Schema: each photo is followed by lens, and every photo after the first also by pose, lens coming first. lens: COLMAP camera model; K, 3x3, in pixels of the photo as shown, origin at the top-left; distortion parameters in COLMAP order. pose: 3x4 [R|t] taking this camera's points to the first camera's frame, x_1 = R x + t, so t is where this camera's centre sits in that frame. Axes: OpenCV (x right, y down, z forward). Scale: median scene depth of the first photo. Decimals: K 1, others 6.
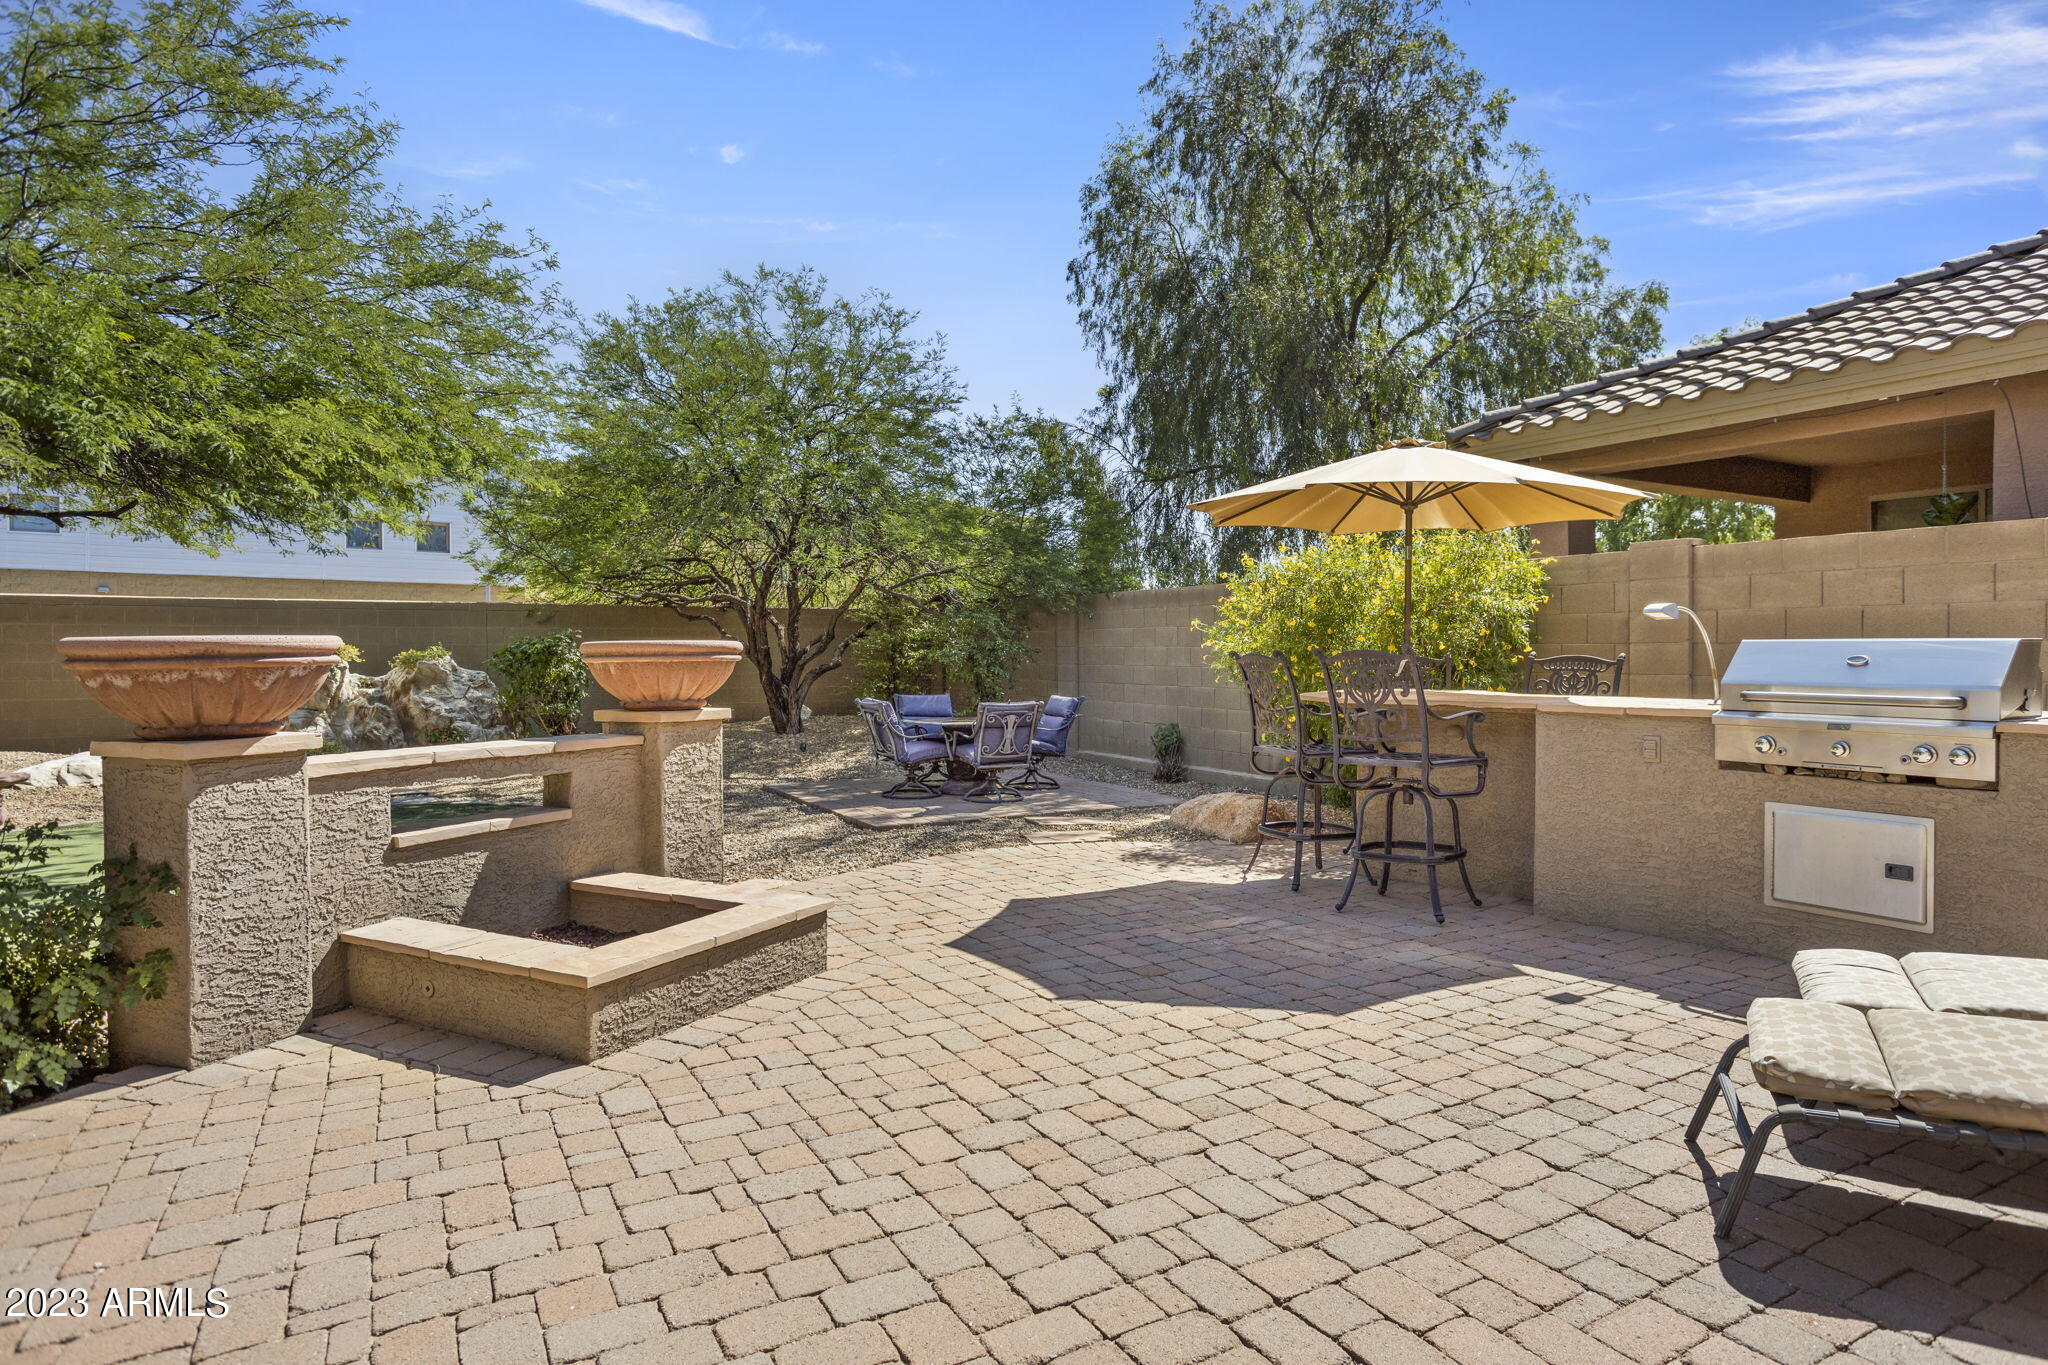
lens RADIAL K [[1080.4, 0, 1026.8], [0, 1080.4, 658.0], [0, 0, 1]] dist [-0.051917, 0.035506]
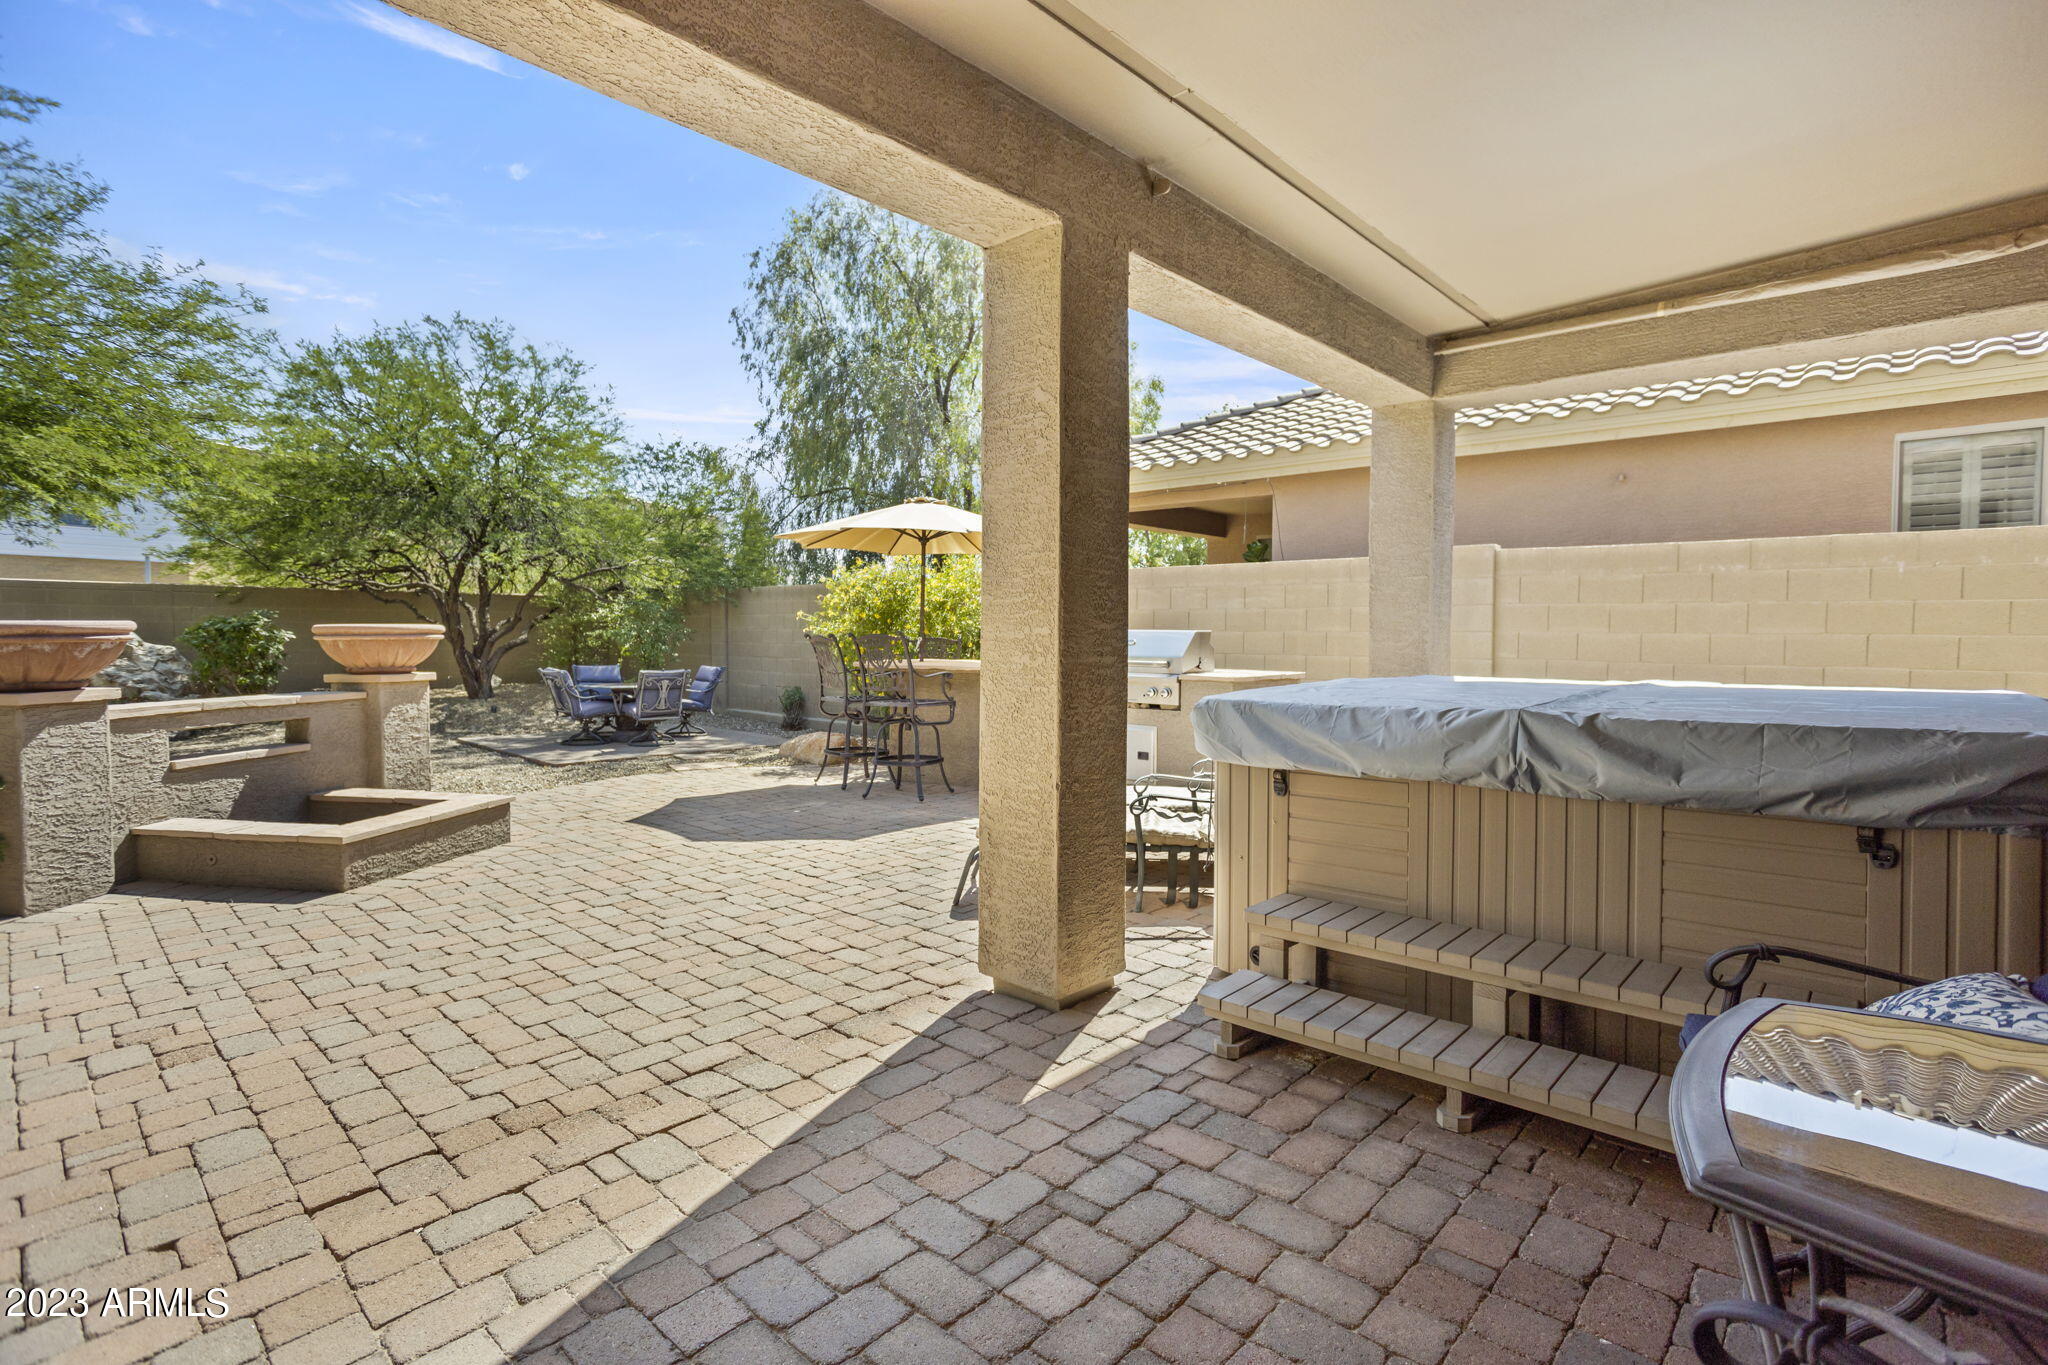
lens RADIAL K [[970.8, 0, 1032.7], [0, 970.8, 657.9], [0, 0, 1]] dist [-0.053117, 0.028468]
pose [[0.953063, -0.000500, 0.302771, 0.066525], [-0.006147, 0.999761, 0.021002, -0.002575], [-0.302709, -0.021877, 0.952832, -0.310863]]
